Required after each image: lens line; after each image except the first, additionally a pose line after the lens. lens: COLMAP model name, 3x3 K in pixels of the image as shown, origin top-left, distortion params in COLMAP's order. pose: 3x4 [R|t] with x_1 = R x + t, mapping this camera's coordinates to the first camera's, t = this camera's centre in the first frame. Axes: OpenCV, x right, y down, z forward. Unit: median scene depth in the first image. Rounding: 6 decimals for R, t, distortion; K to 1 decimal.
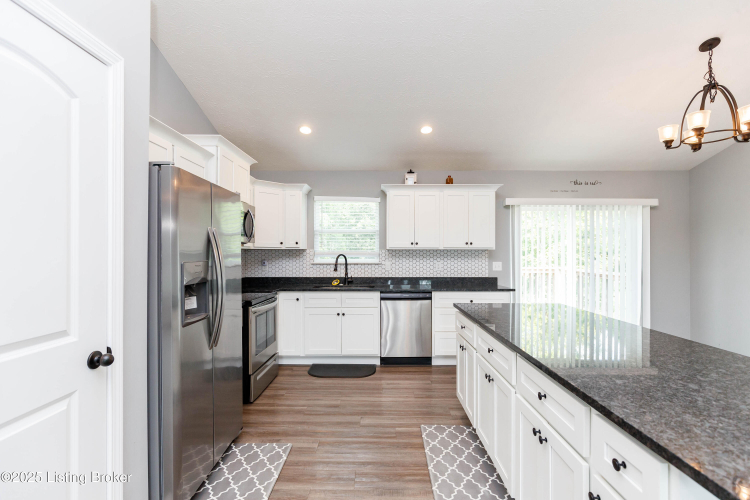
lens RADIAL K [[357.0, 0, 375.1], [0, 357.0, 253.0], [0, 0, 1]] dist [0.004199, 0.000698]
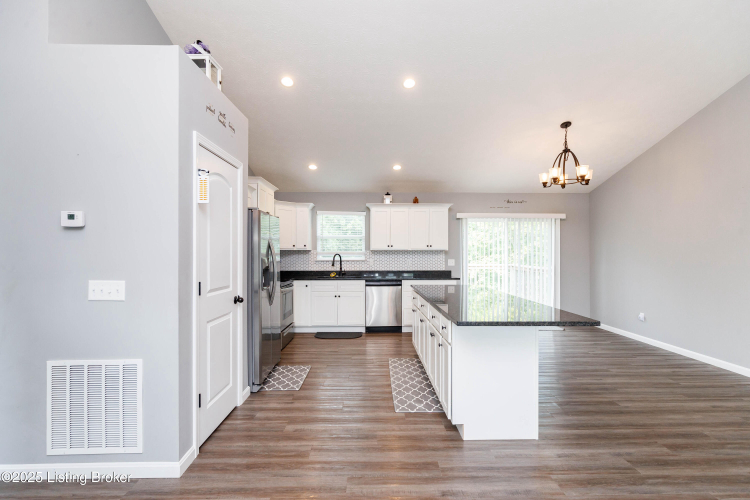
lens RADIAL K [[357.0, 0, 373.9], [0, 357.0, 249.5], [0, 0, 1]] dist [0.004199, 0.000698]
pose [[0.999690, -0.000513, 0.024903, 0.013328], [0.000740, 0.999958, -0.009115, -0.000641], [-0.024898, 0.009130, 0.999648, -0.408866]]
